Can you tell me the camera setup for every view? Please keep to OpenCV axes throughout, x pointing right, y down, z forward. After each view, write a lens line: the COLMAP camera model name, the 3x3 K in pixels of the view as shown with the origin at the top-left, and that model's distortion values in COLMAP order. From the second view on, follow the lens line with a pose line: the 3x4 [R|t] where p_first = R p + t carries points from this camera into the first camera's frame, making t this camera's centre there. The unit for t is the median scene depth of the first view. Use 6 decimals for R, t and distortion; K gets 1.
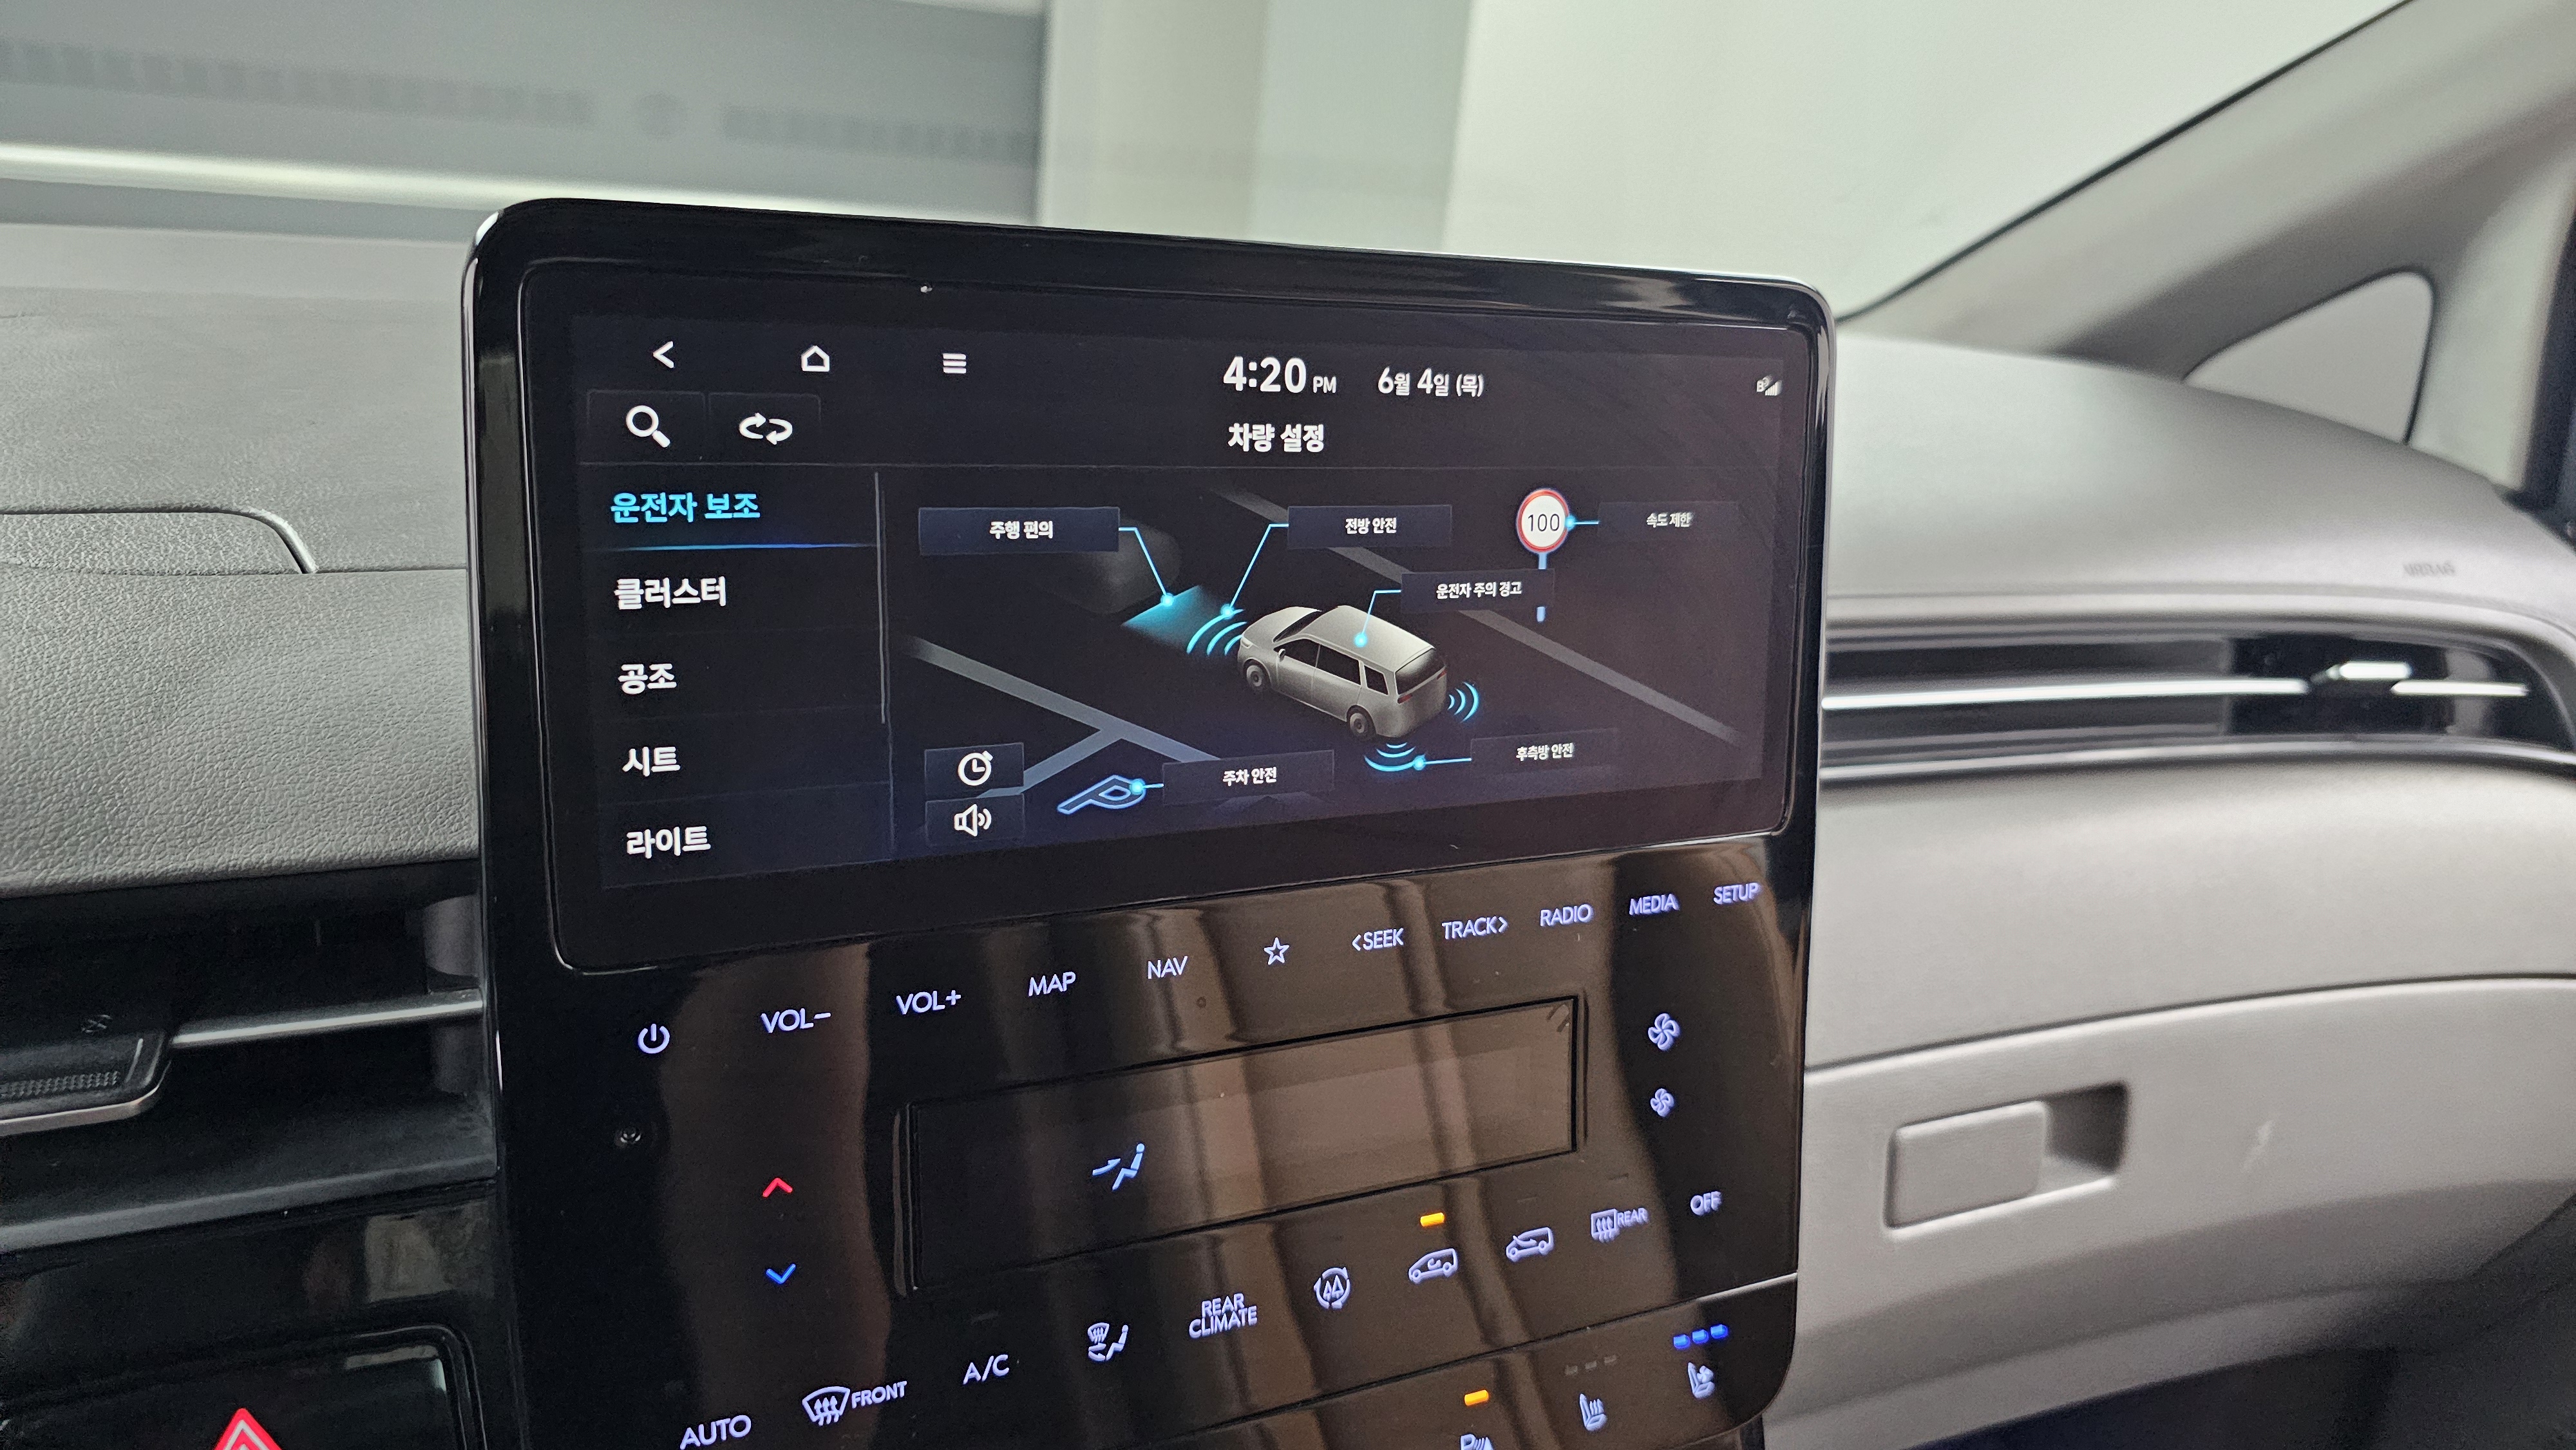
lens RADIAL K [[1768.4, 0, 1309.1], [0, 1768.4, 692.1], [0, 0, 1]] dist [0.046499, -0.052446]
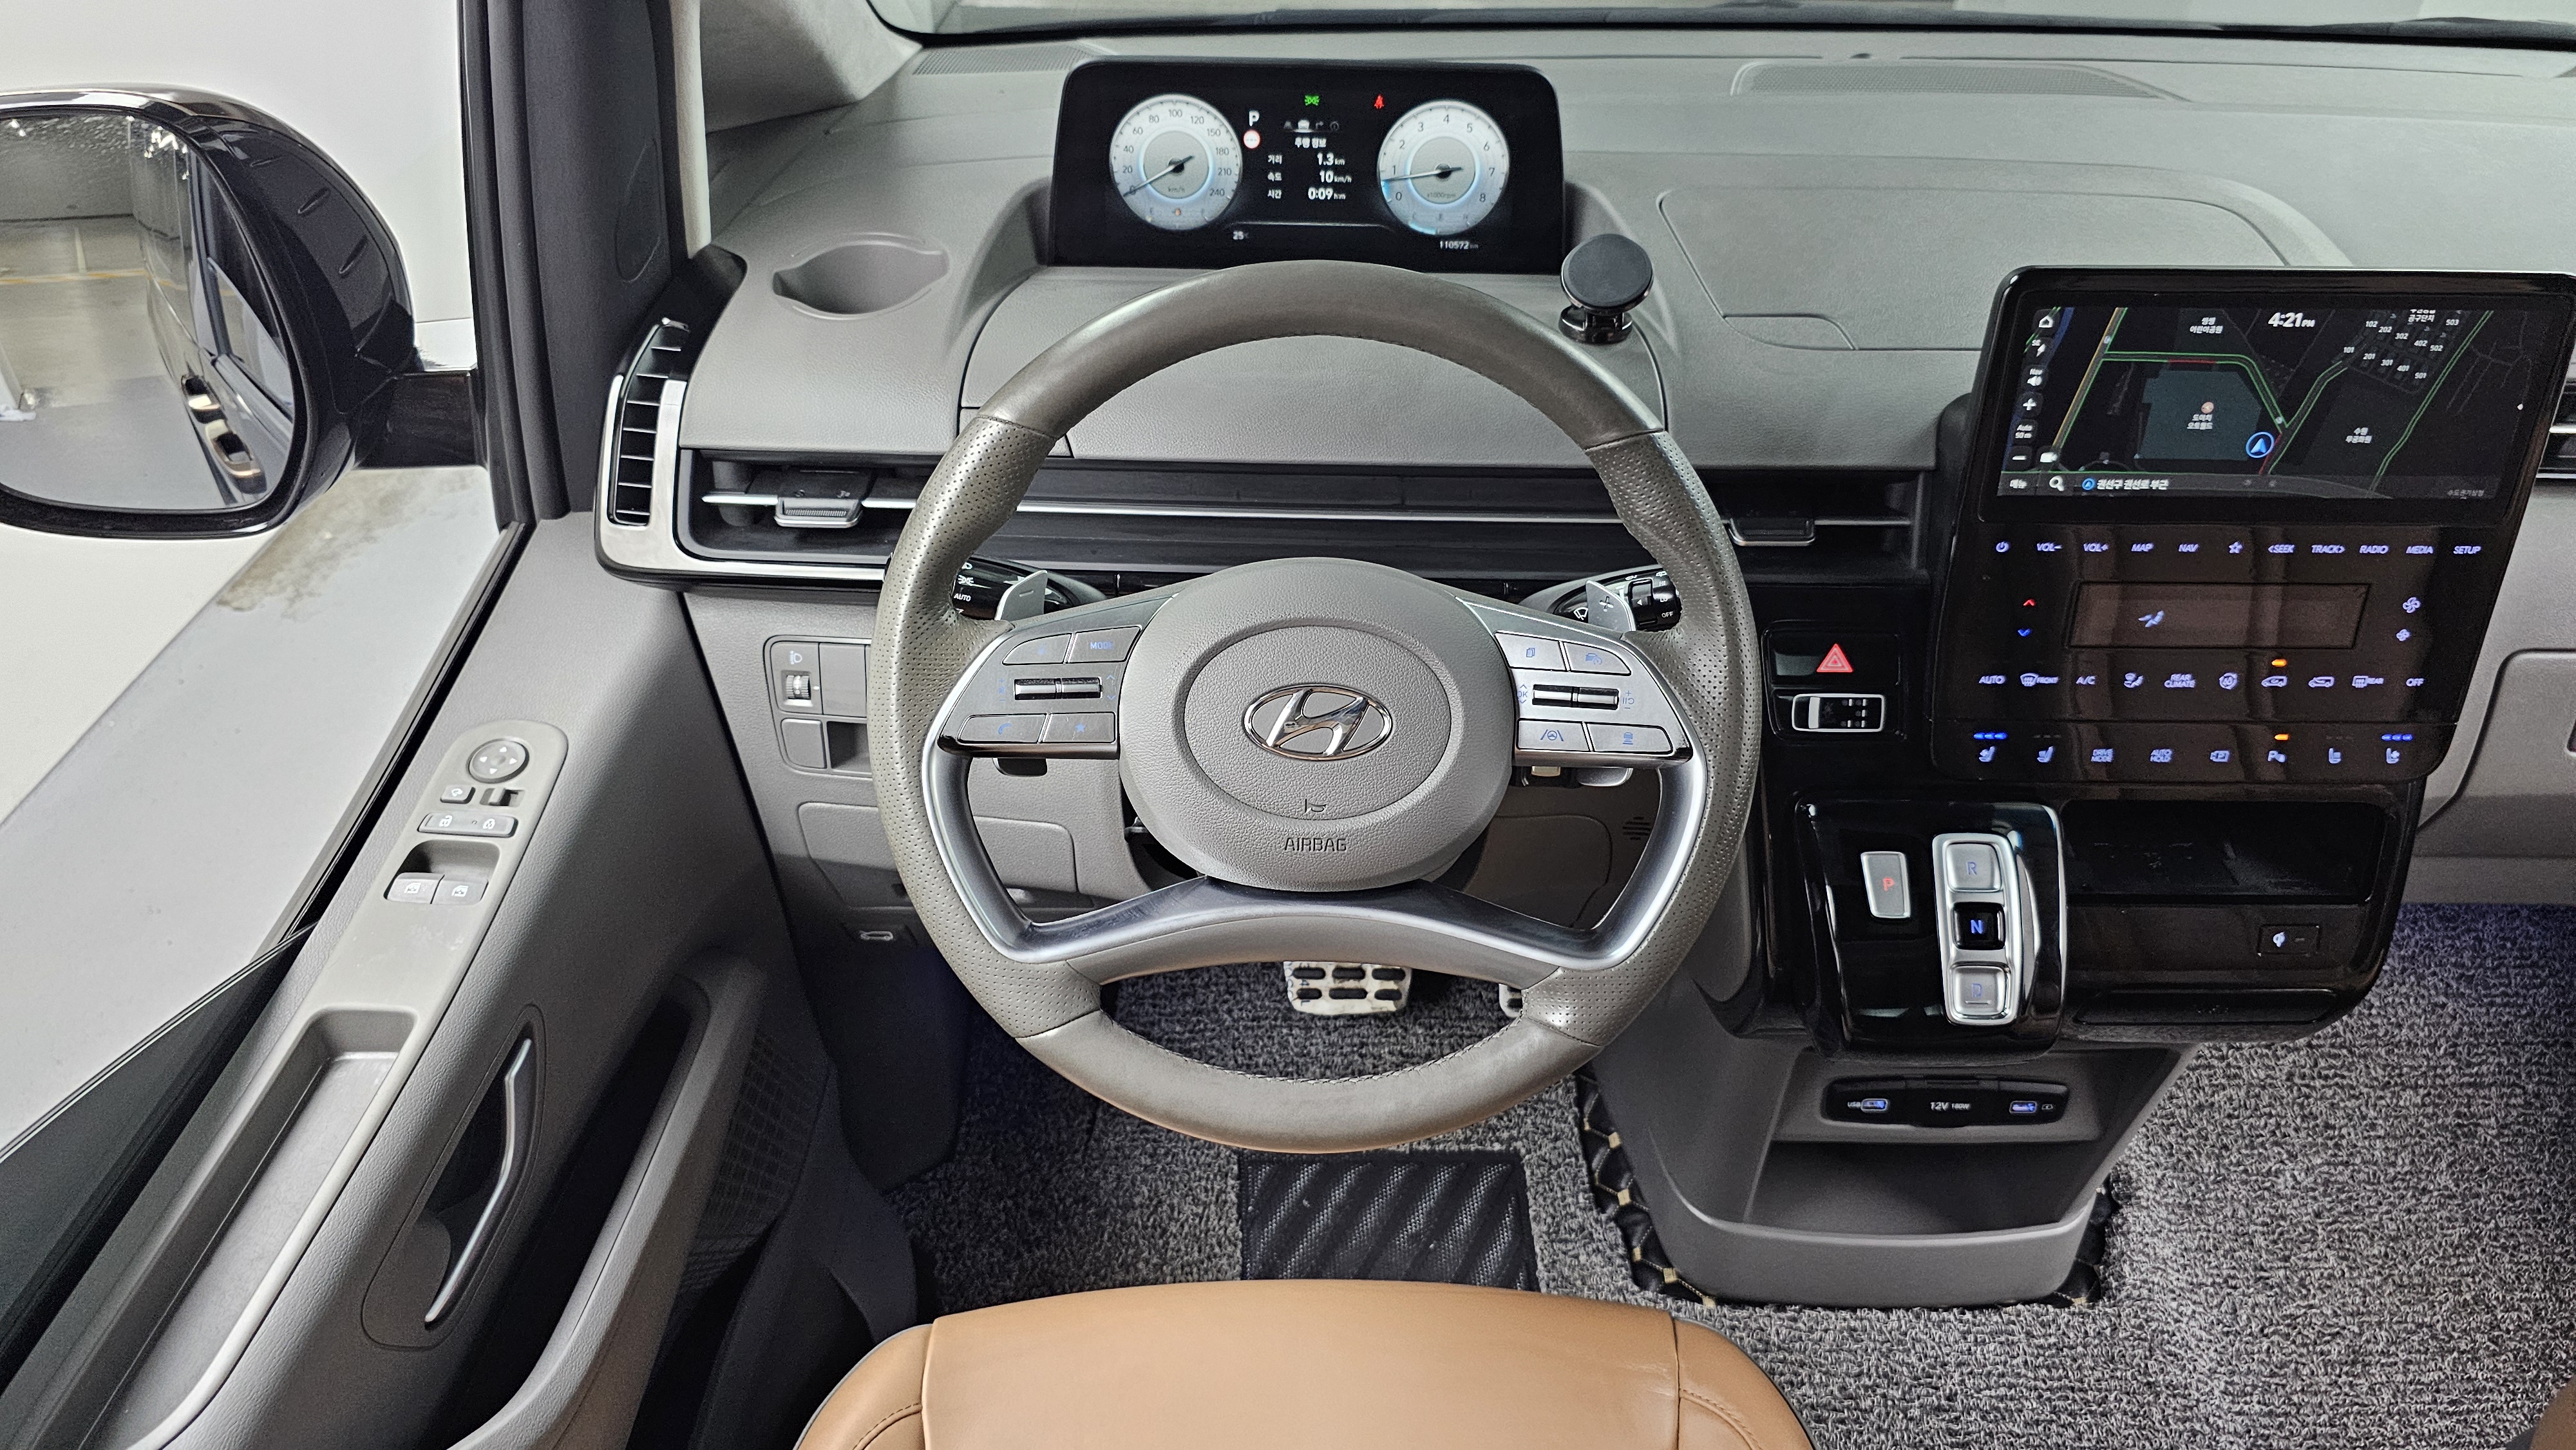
lens RADIAL K [[1768.4, 0, 1307.9], [0, 1768.4, 723.6], [0, 0, 1]] dist [0.046499, -0.052446]
pose [[0.897054, 0.190718, -0.398648, -0.131973], [-0.064657, 0.949016, 0.308527, -0.290164], [0.437165, -0.250990, 0.863650, -1.696973]]
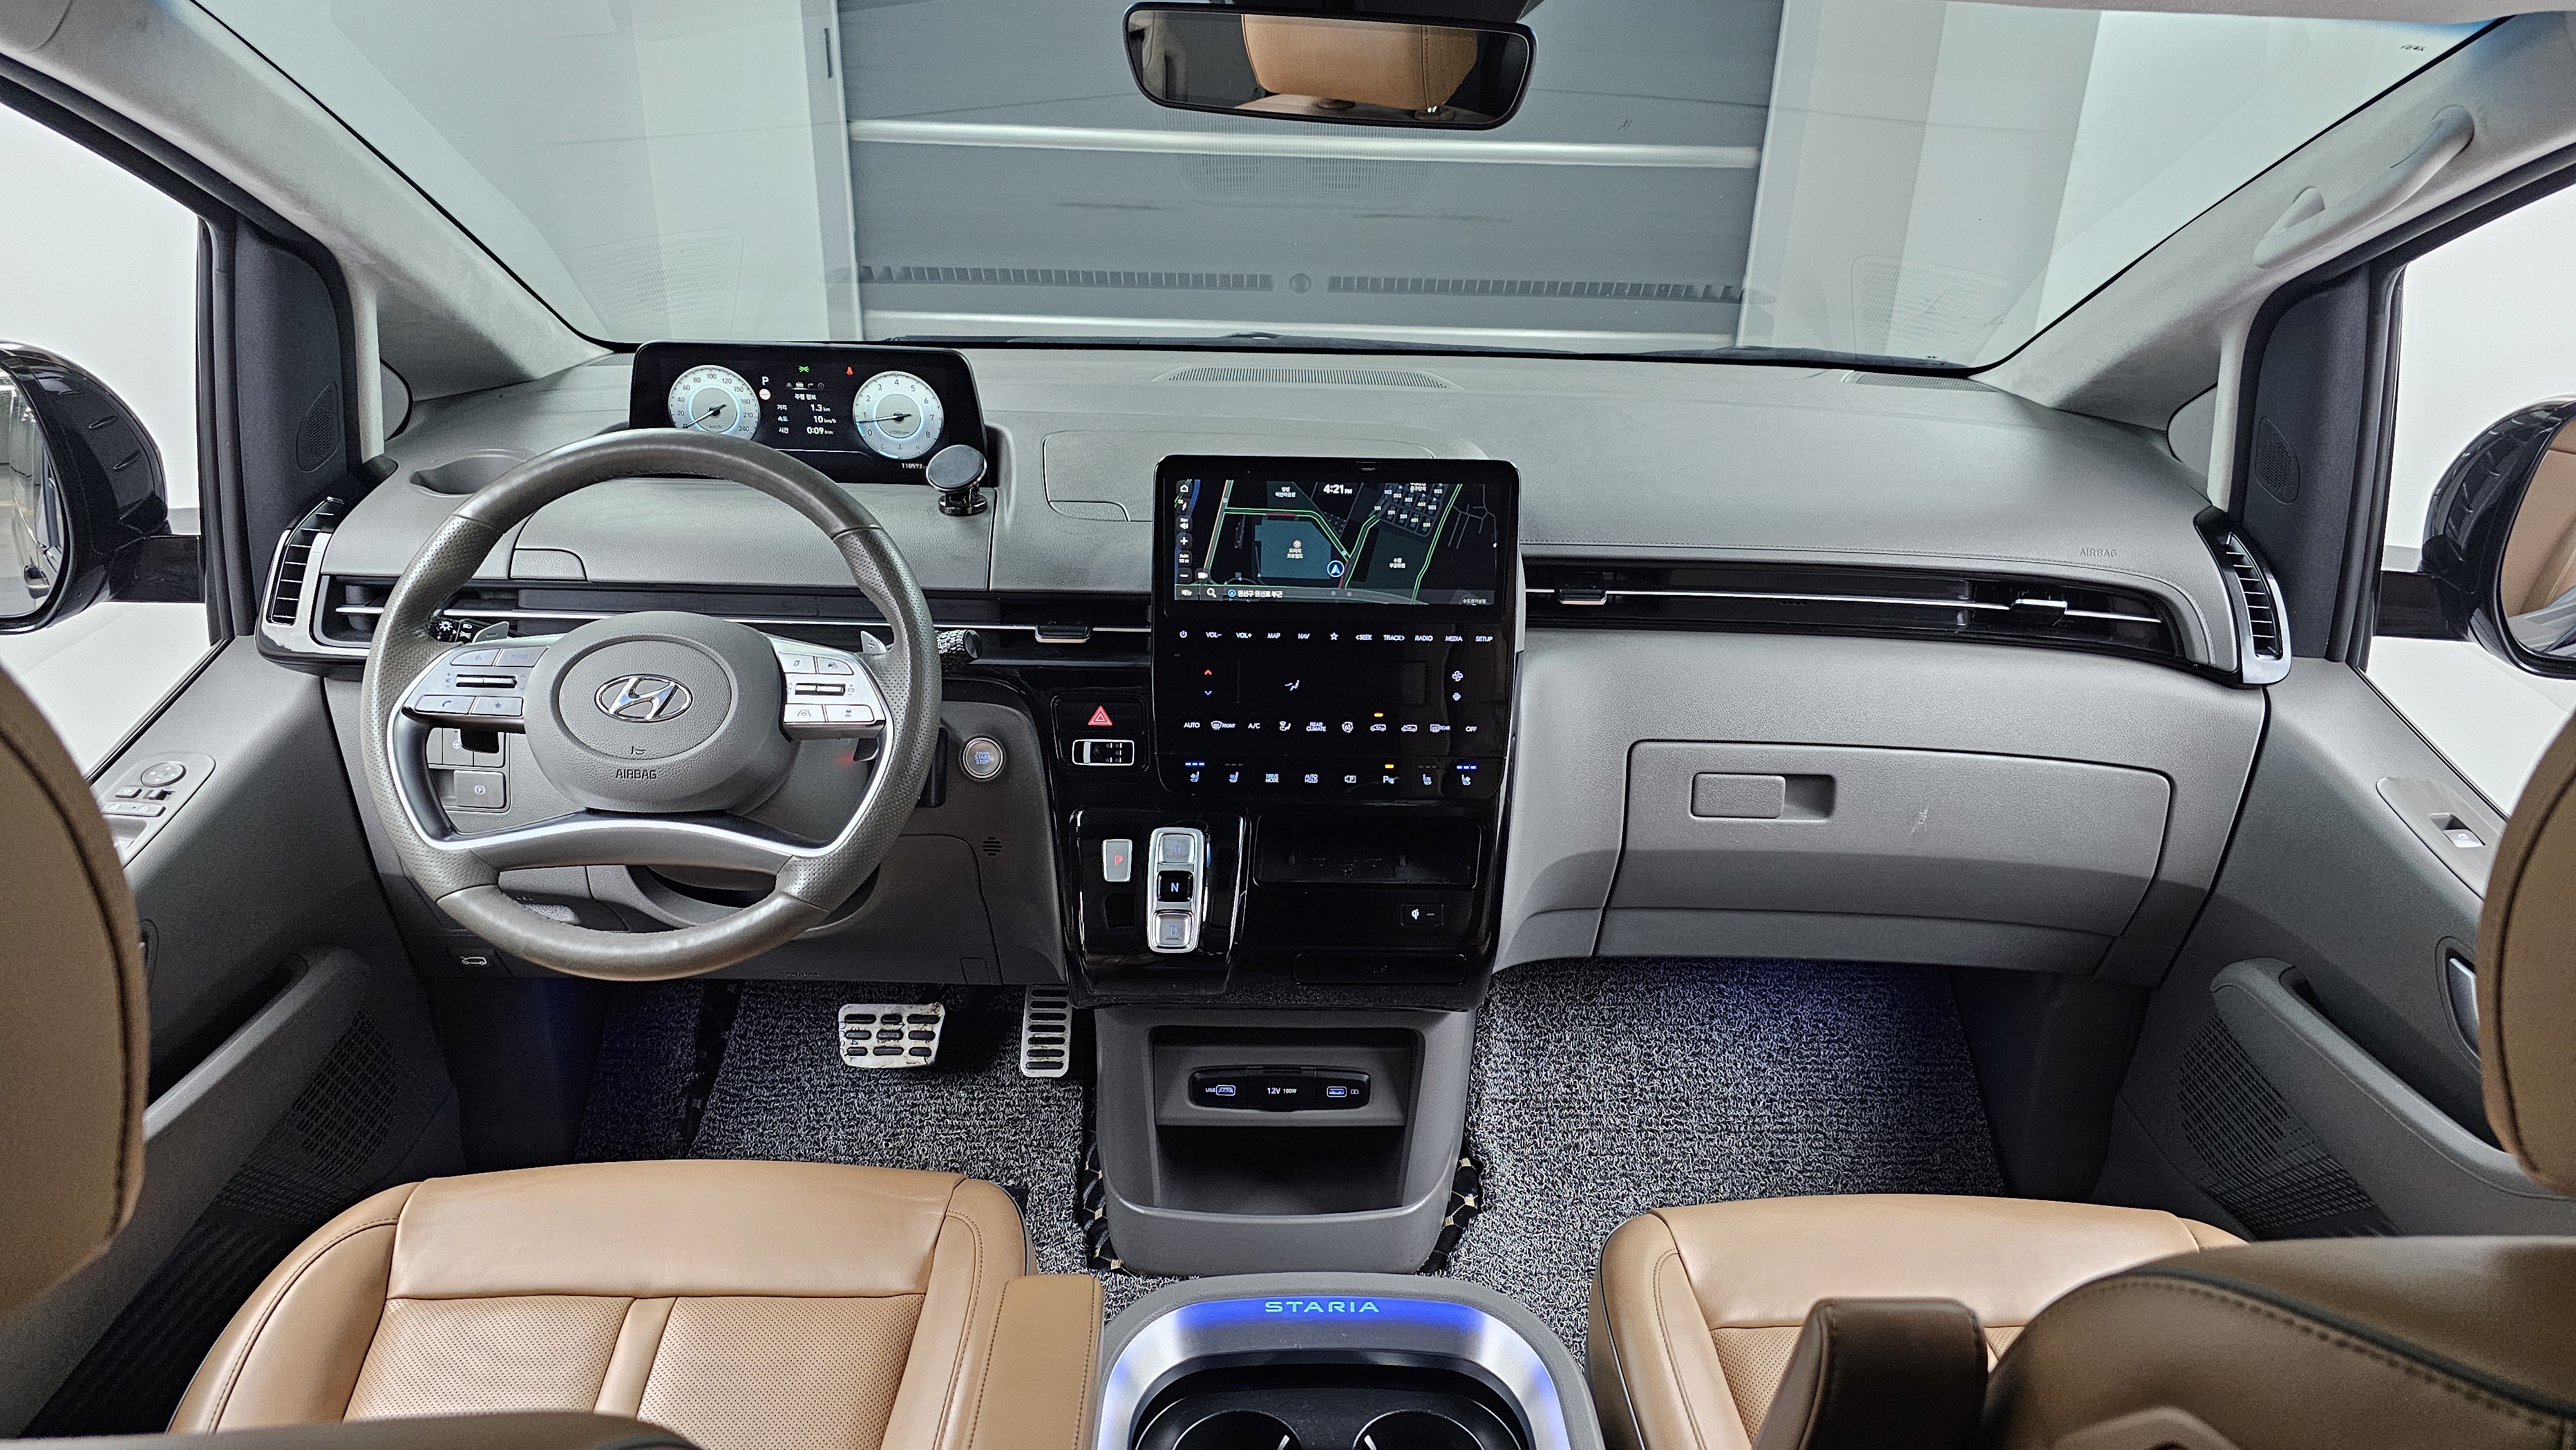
lens RADIAL K [[1768.4, 0, 1323.0], [0, 1768.4, 684.8], [0, 0, 1]] dist [0.046499, -0.052446]
pose [[0.907546, 0.101797, -0.407429, 1.439632], [-0.071829, 0.993507, 0.088230, -0.080968], [0.413765, -0.050808, 0.908965, -2.360033]]
